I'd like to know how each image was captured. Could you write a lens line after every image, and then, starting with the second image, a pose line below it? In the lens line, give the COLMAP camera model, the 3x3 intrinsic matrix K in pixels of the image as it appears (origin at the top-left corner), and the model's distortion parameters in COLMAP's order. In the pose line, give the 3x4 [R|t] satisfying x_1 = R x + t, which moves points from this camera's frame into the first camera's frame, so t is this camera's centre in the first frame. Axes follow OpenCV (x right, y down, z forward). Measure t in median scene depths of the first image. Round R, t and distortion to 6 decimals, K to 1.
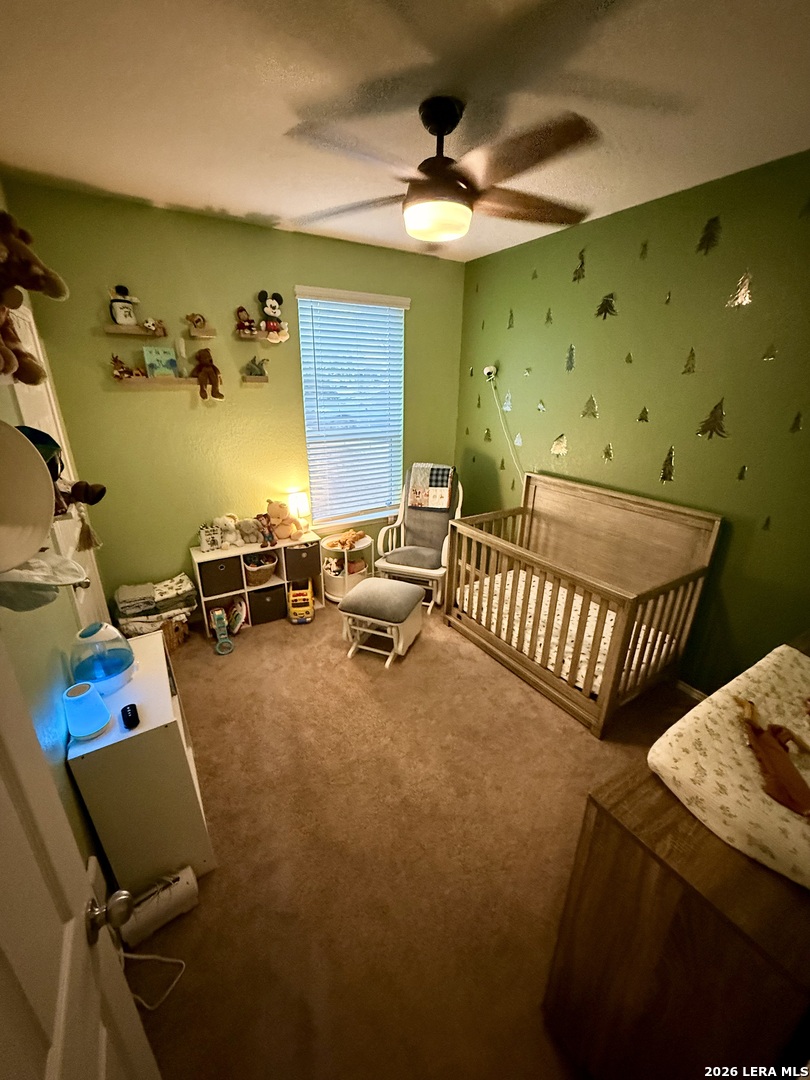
lens RADIAL K [[430.5, 0, 407.1], [0, 430.5, 543.1], [0, 0, 1]] dist [0.001428, -0.000093]
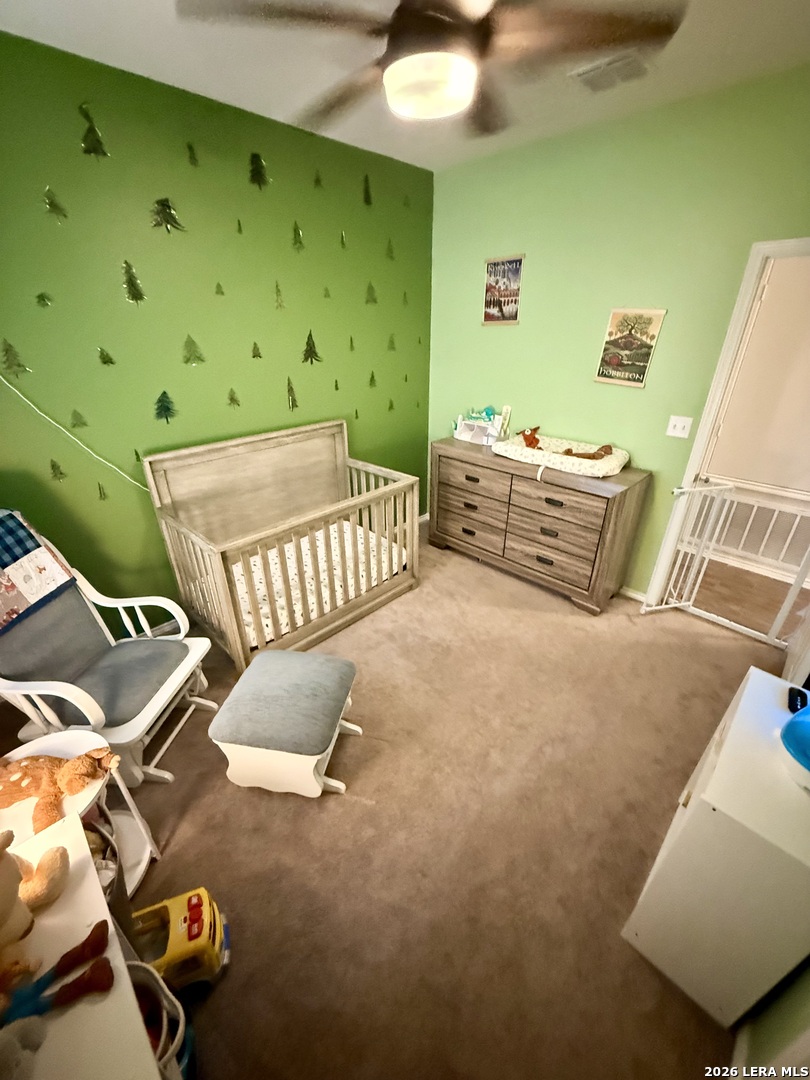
lens RADIAL K [[430.5, 0, 409.3], [0, 430.5, 538.0], [0, 0, 1]] dist [0.001428, -0.000093]
pose [[-0.241069, -0.447246, 0.861311, -0.560815], [0.342102, 0.791359, 0.506672, -0.319784], [-0.908214, 0.416799, -0.037768, 0.841220]]
